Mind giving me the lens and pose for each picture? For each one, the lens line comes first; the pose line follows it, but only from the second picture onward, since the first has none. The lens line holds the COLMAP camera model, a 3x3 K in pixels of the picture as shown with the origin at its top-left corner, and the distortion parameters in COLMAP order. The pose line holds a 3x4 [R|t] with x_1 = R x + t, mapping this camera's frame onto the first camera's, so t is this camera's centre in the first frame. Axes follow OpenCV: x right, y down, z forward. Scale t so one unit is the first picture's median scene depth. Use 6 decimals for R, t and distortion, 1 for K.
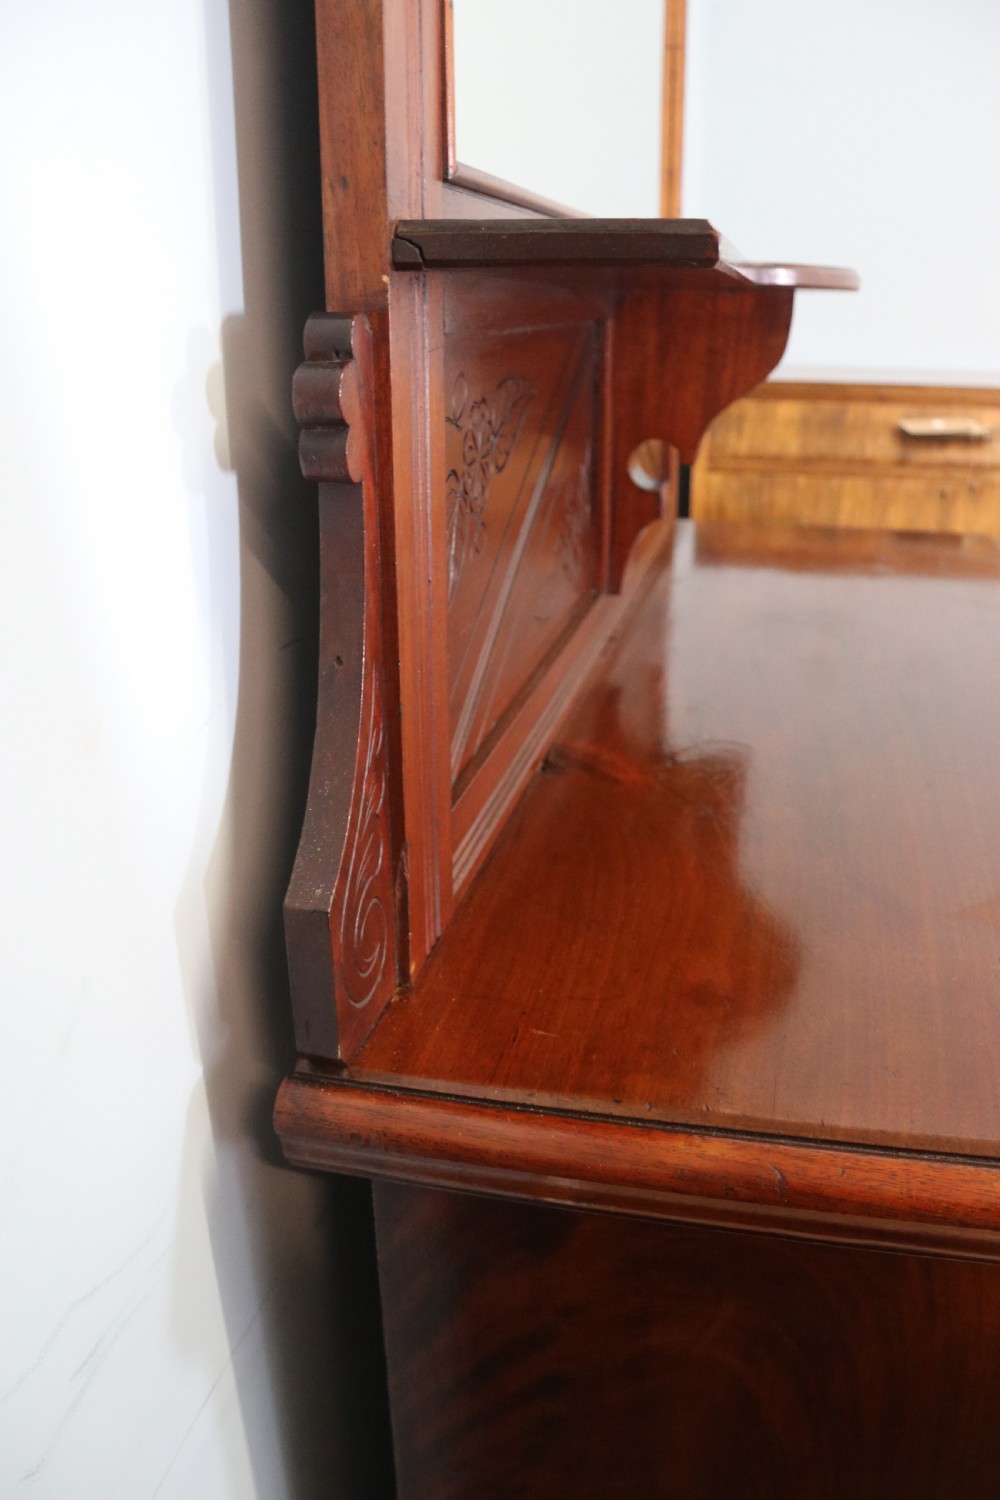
lens RADIAL K [[1185.8, 0, 500.0], [0, 1185.8, 750.0], [0, 0, 1]] dist [-0.142833, 0.012122]
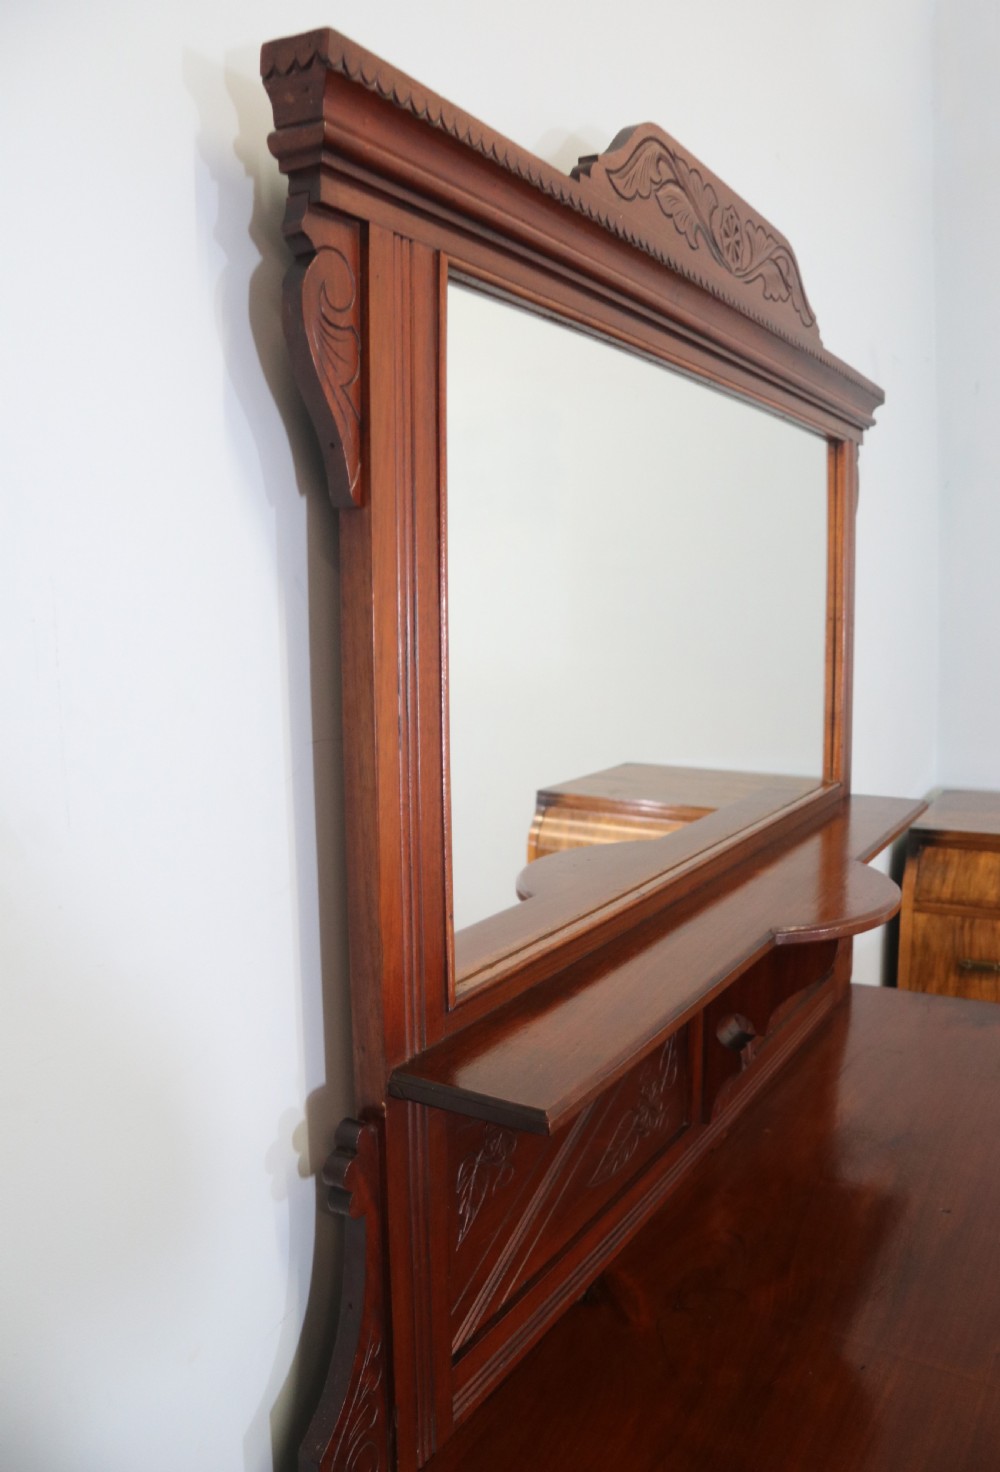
lens RADIAL K [[1156.3, 0, 505.1], [0, 1156.3, 701.3], [0, 0, 1]] dist [-0.199217, 0.129104]
pose [[0.954020, 0.024820, -0.298714, 0.300746], [-0.103422, 0.962623, -0.250322, -0.307929], [0.281336, 0.269706, 0.920928, -0.361889]]
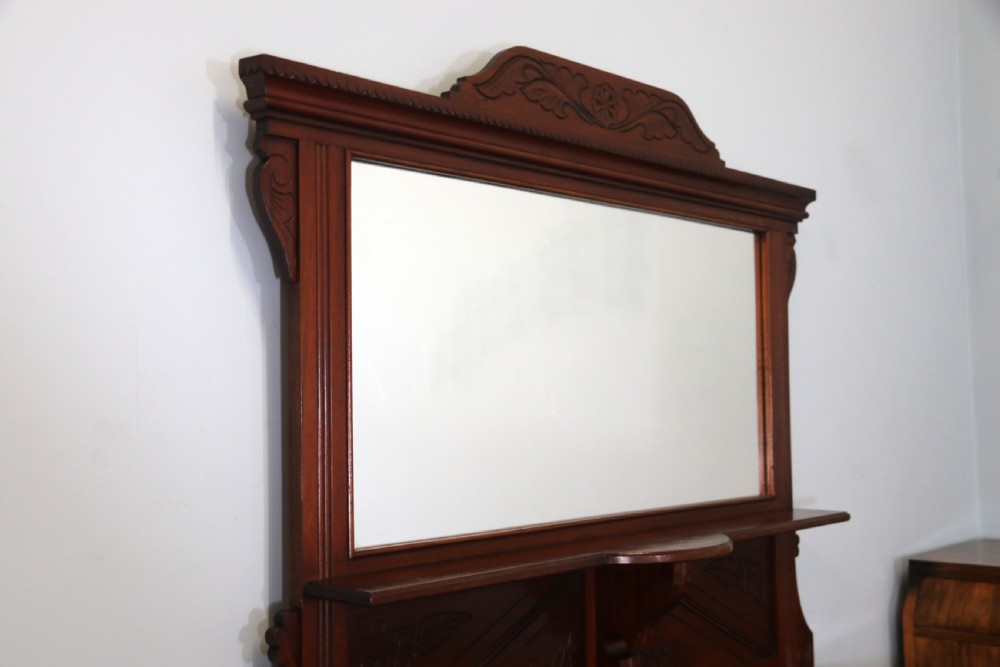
lens RADIAL K [[1209.6, 0, 500.0], [0, 1209.6, 333.5], [0, 0, 1]] dist [-0.027498, 0.352034]
pose [[0.875067, -0.033941, -0.482811, 1.070505], [-0.163682, 0.918010, -0.361200, 0.019098], [0.455485, 0.395102, 0.797765, -0.909838]]
